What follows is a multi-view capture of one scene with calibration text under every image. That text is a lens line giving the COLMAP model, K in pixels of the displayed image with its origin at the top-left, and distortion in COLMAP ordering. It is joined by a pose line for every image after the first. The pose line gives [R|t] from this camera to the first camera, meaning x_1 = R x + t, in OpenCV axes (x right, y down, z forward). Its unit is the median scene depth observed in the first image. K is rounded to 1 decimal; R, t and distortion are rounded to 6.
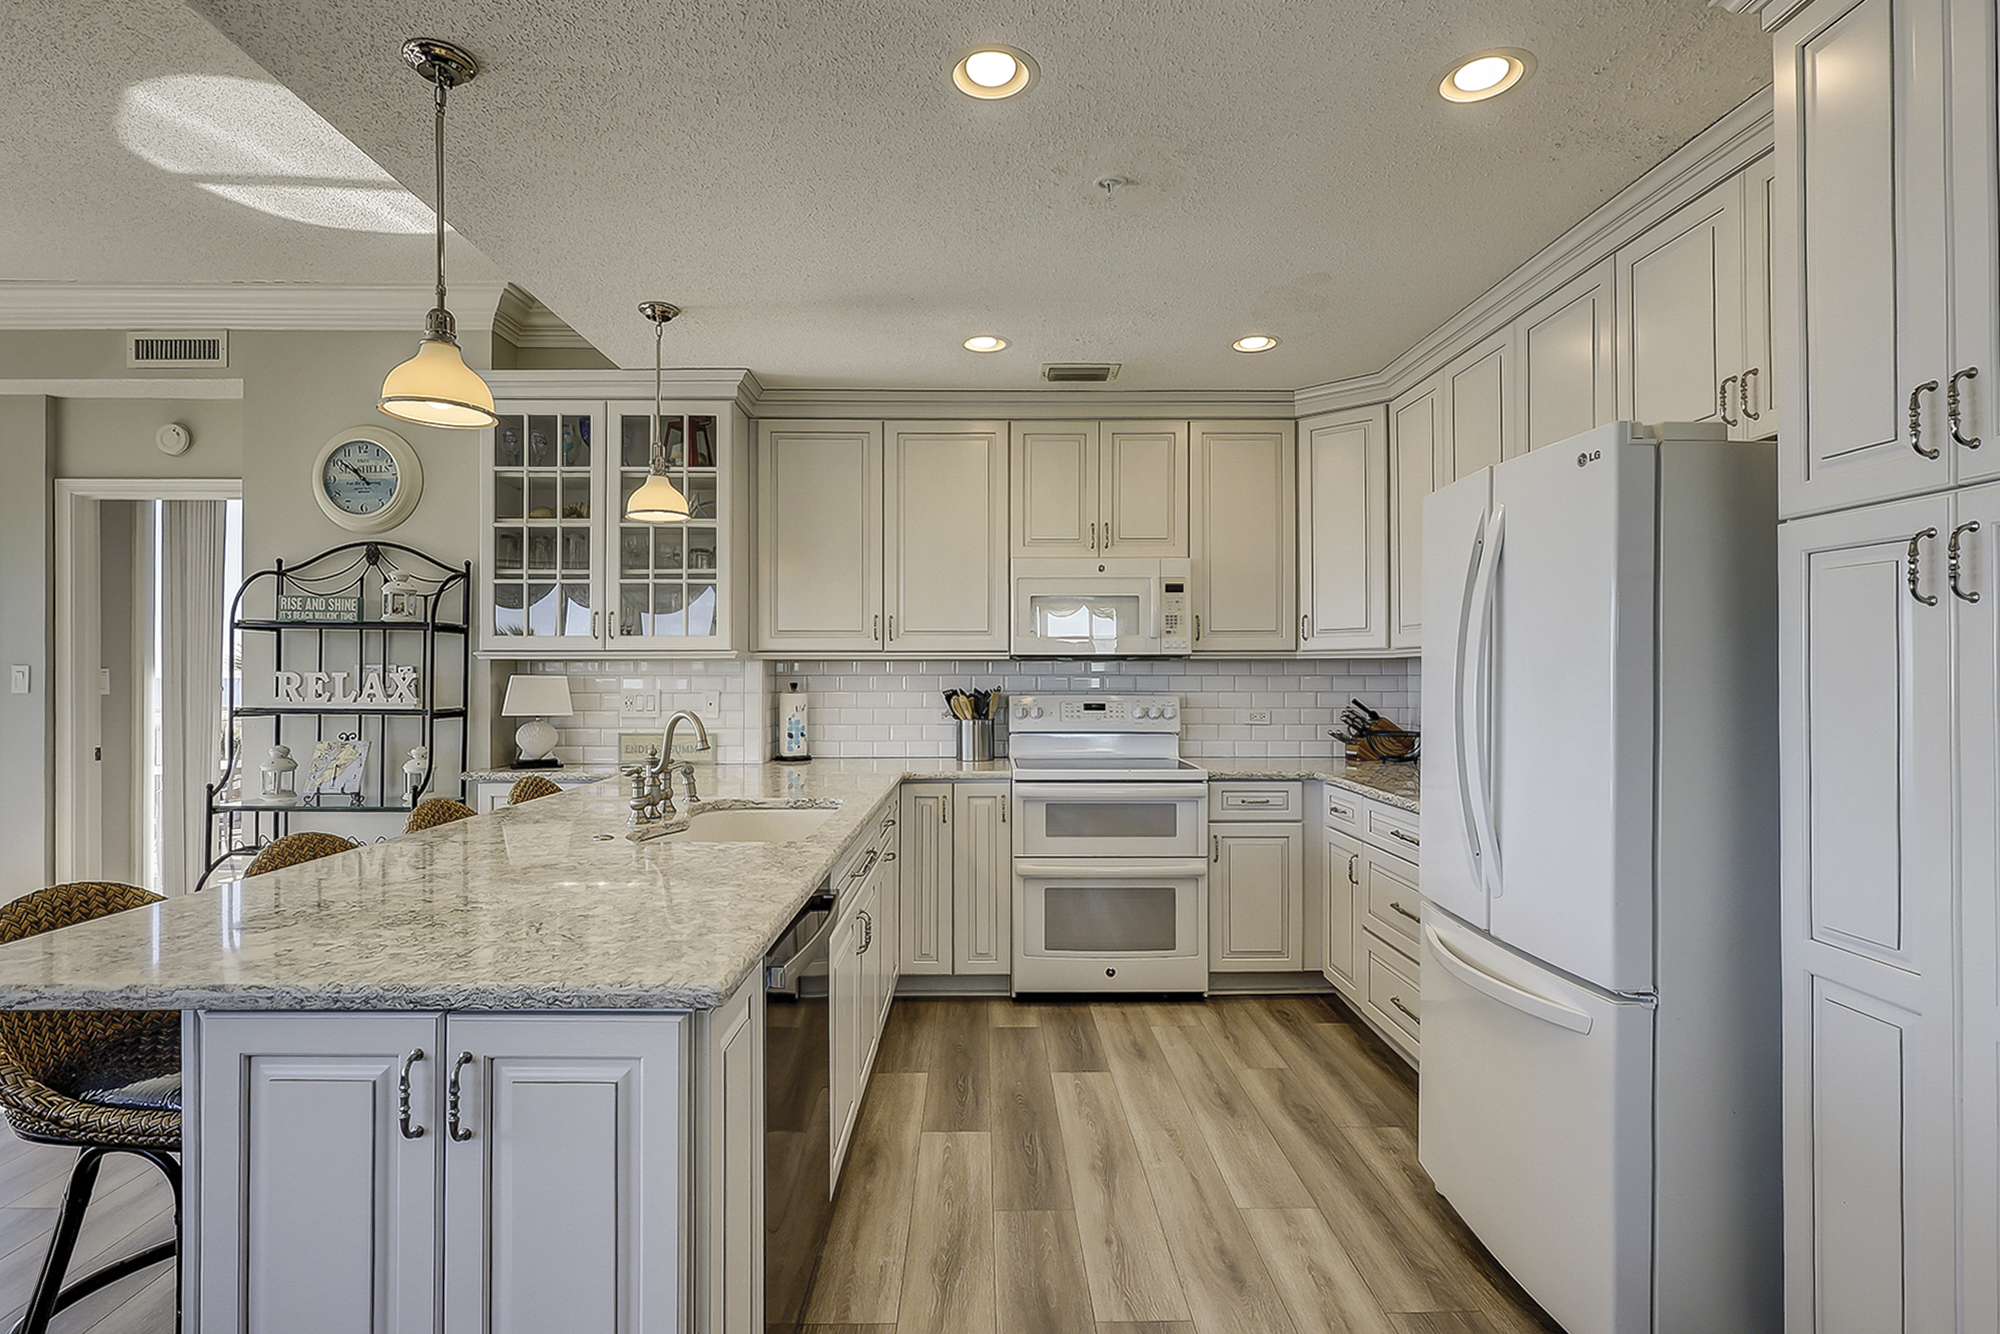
lens RADIAL K [[976.1, 0, 1046.6], [0, 976.1, 669.0], [0, 0, 1]] dist [-0.006196, -0.000232]
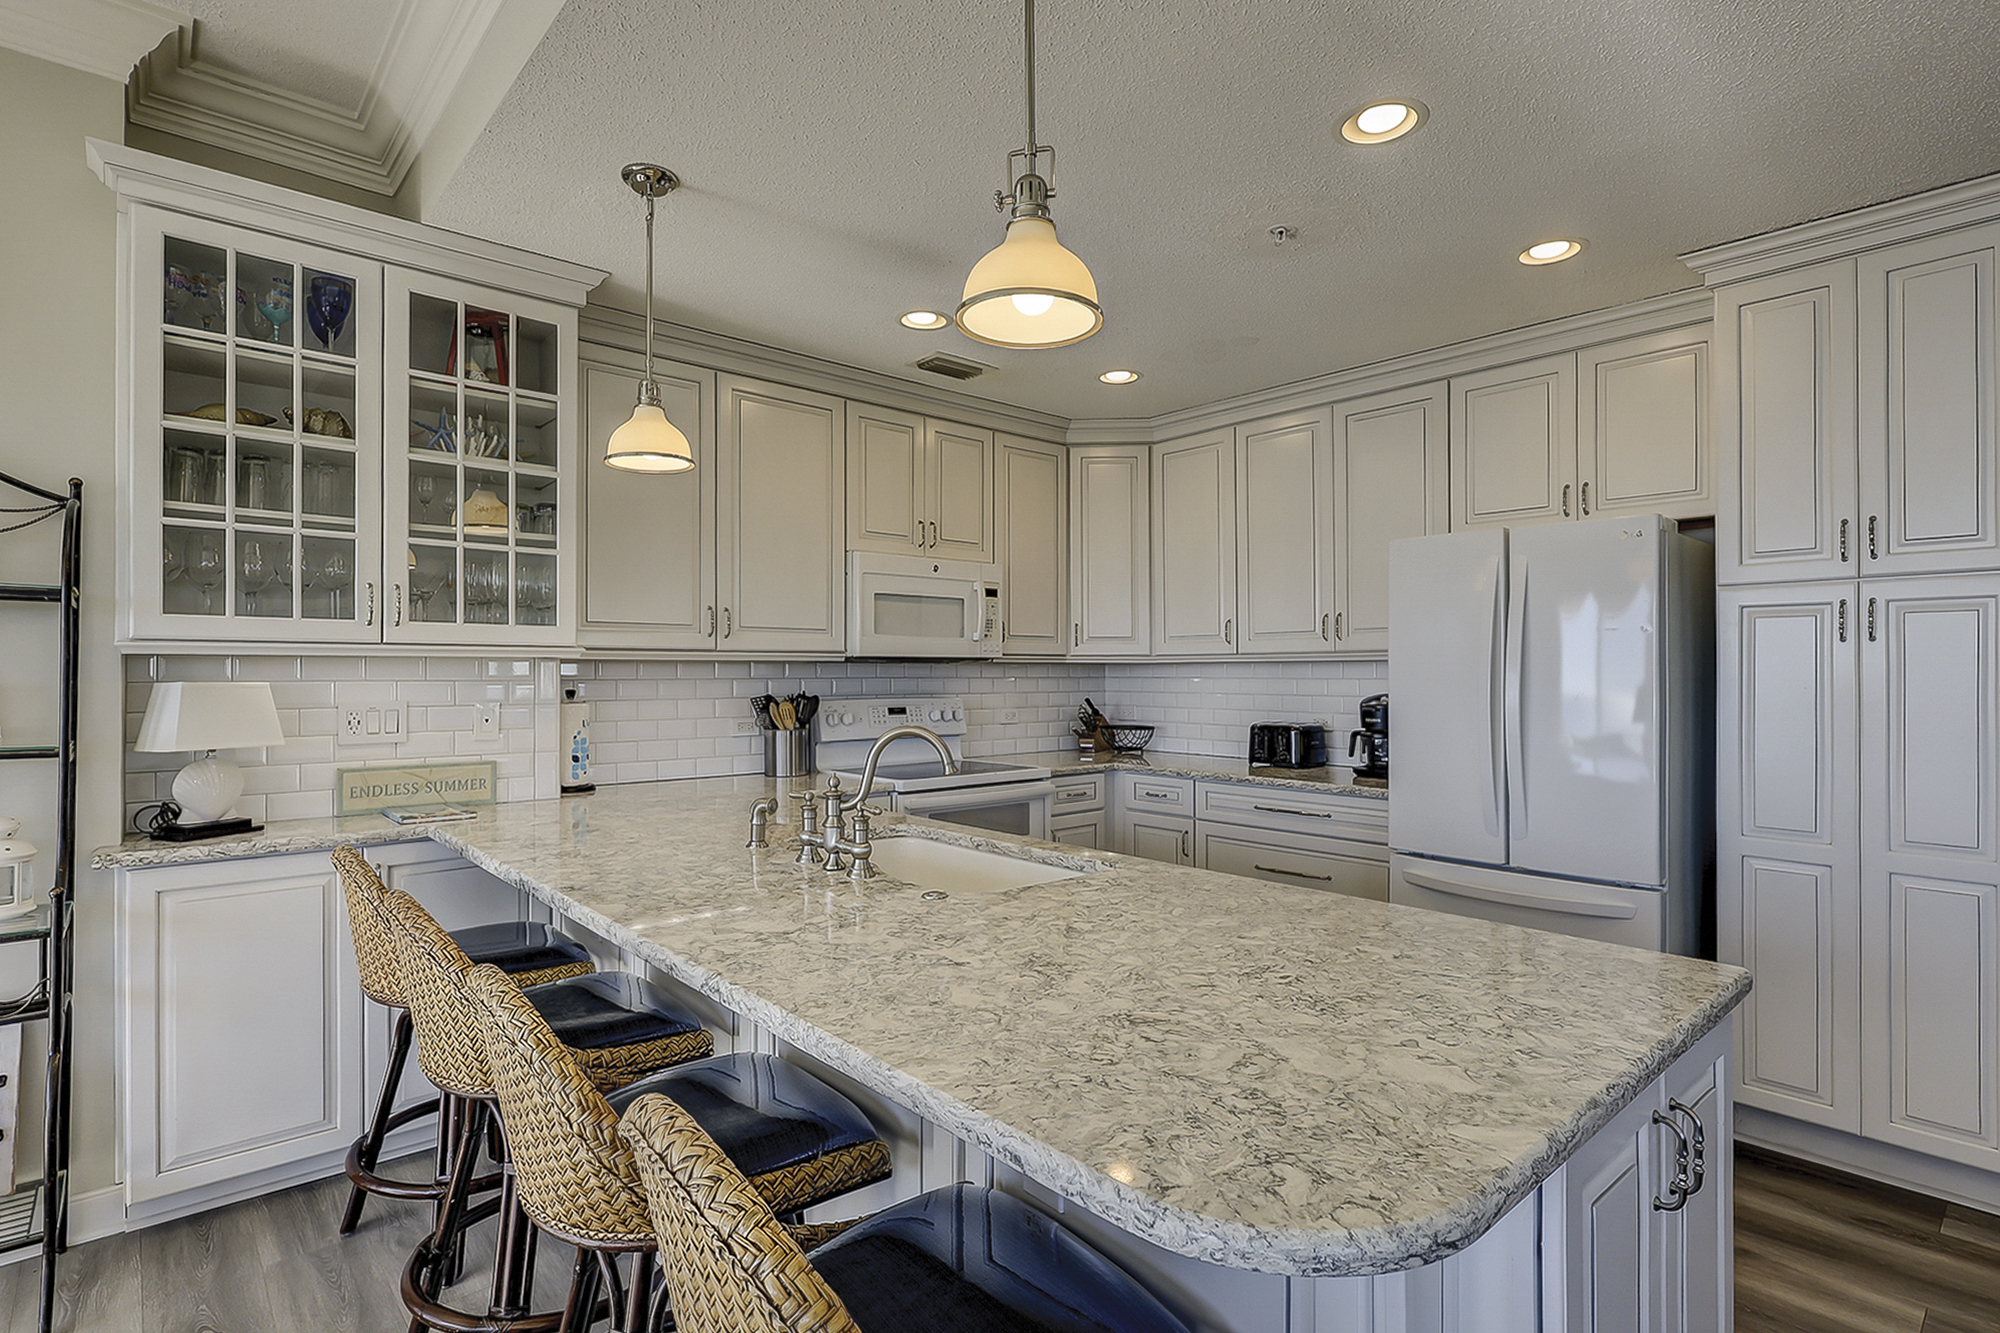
lens RADIAL K [[967.0, 0, 993.4], [0, 967.0, 668.5], [0, 0, 1]] dist [0.000259, 0.000482]
pose [[0.766285, 0.002281, 0.642497, -0.550705], [-0.002774, 0.999996, -0.000242, -0.003449], [-0.642495, -0.001596, 0.766289, 0.233803]]
